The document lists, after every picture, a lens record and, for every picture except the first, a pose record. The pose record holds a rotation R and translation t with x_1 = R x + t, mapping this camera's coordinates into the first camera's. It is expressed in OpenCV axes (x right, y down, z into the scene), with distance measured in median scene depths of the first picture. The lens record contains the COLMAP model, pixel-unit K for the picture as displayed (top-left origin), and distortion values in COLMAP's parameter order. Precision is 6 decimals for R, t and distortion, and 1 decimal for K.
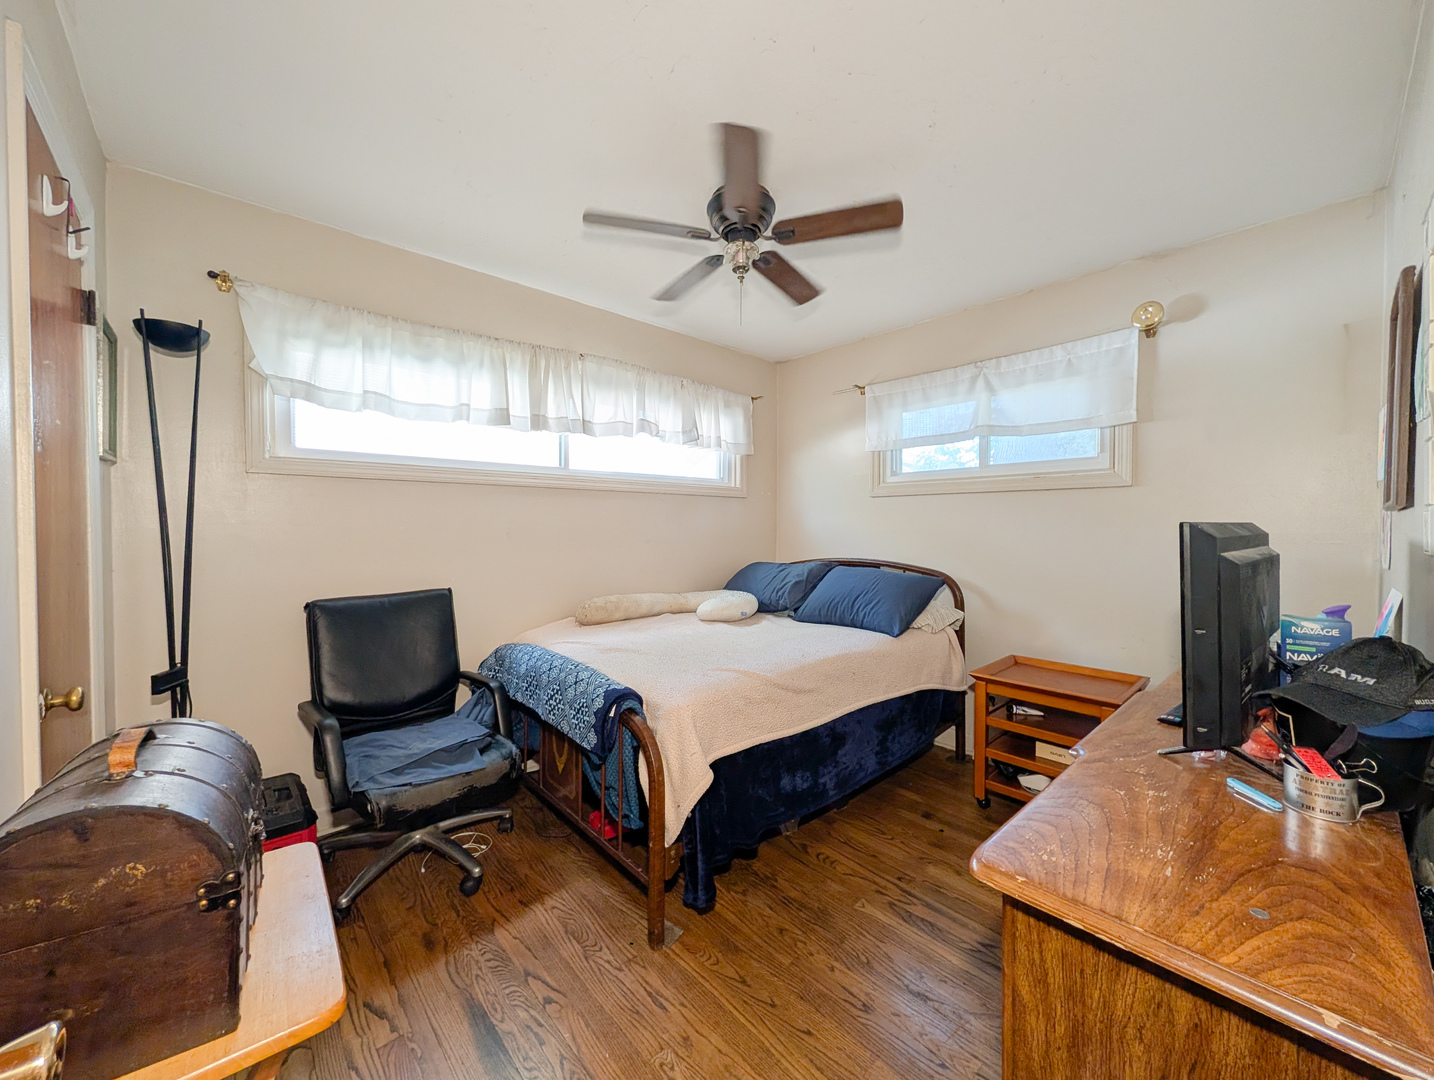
lens RADIAL K [[569.5, 0, 717.0], [0, 569.5, 540.0], [0, 0, 1]] dist [-0.002106, -0.000139]
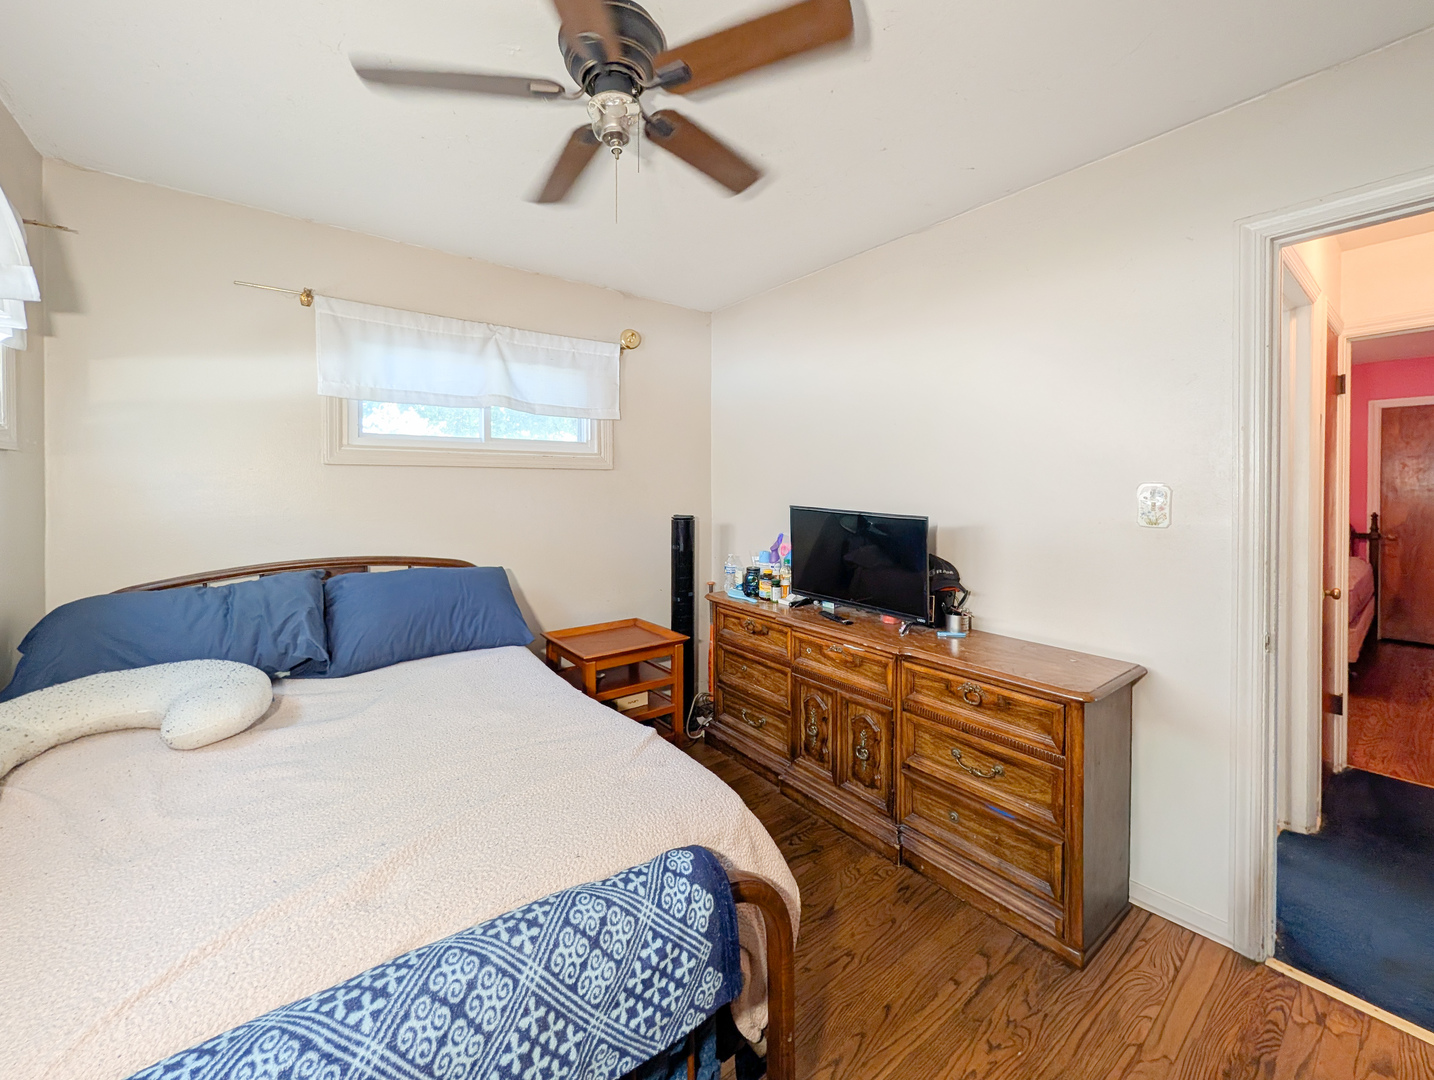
lens RADIAL K [[567.6, 0, 715.0], [0, 567.6, 490.4], [0, 0, 1]] dist [-0.000462, -0.000042]
pose [[0.070730, -0.012425, 0.997418, -0.436315], [0.022858, 0.999680, 0.010832, -0.050135], [-0.997234, 0.022033, 0.070992, 0.599014]]
